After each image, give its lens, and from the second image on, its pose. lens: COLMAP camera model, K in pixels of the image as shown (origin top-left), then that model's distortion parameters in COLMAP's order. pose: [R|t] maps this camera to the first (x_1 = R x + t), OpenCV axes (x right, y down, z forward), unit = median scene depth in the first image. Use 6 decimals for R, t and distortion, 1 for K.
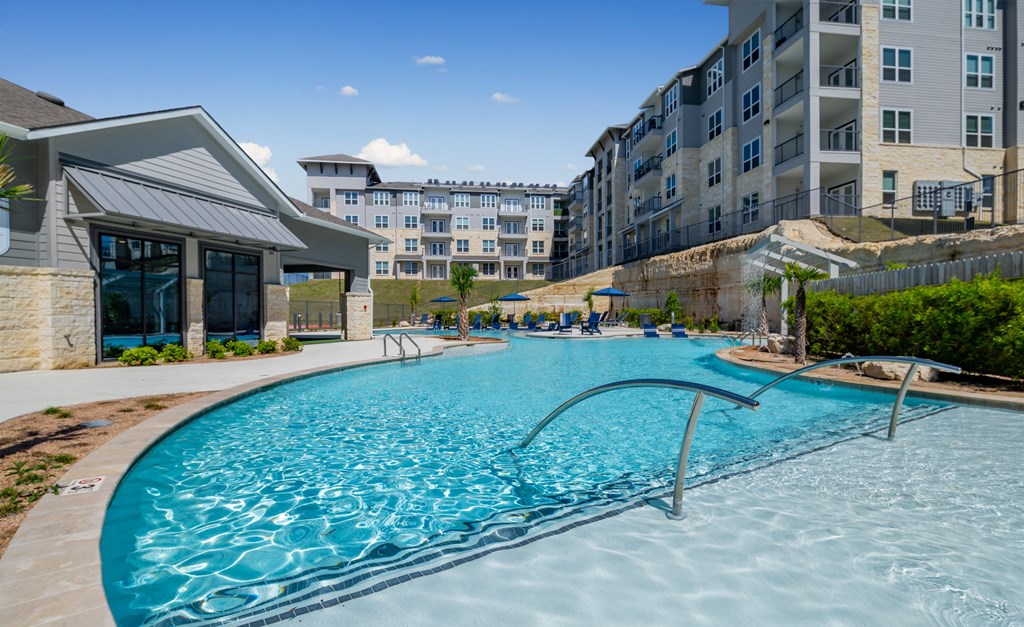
lens RADIAL K [[543.9, 0, 512.0], [0, 543.9, 313.5], [0, 0, 1]] dist [-0.001526, -0.000887]
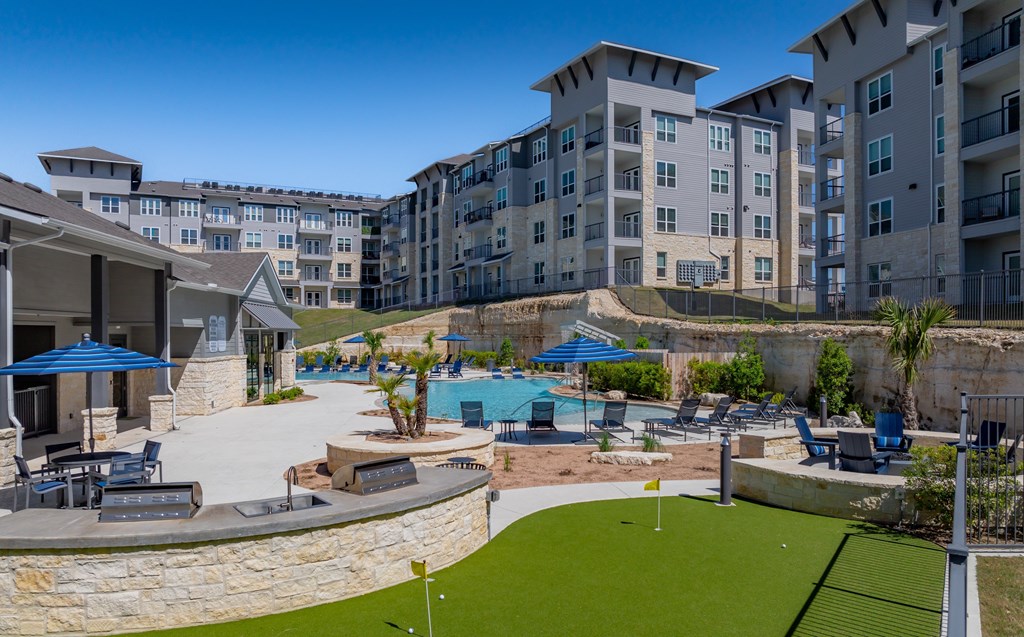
lens RADIAL K [[738.2, 0, 512.0], [0, 738.2, 318.5], [0, 0, 1]] dist [-0.000182, -0.000988]
pose [[0.945430, 0.008399, 0.325716, -0.181030], [0.000006, 0.999667, -0.025796, -0.034193], [-0.325825, 0.024390, 0.945116, -0.432963]]
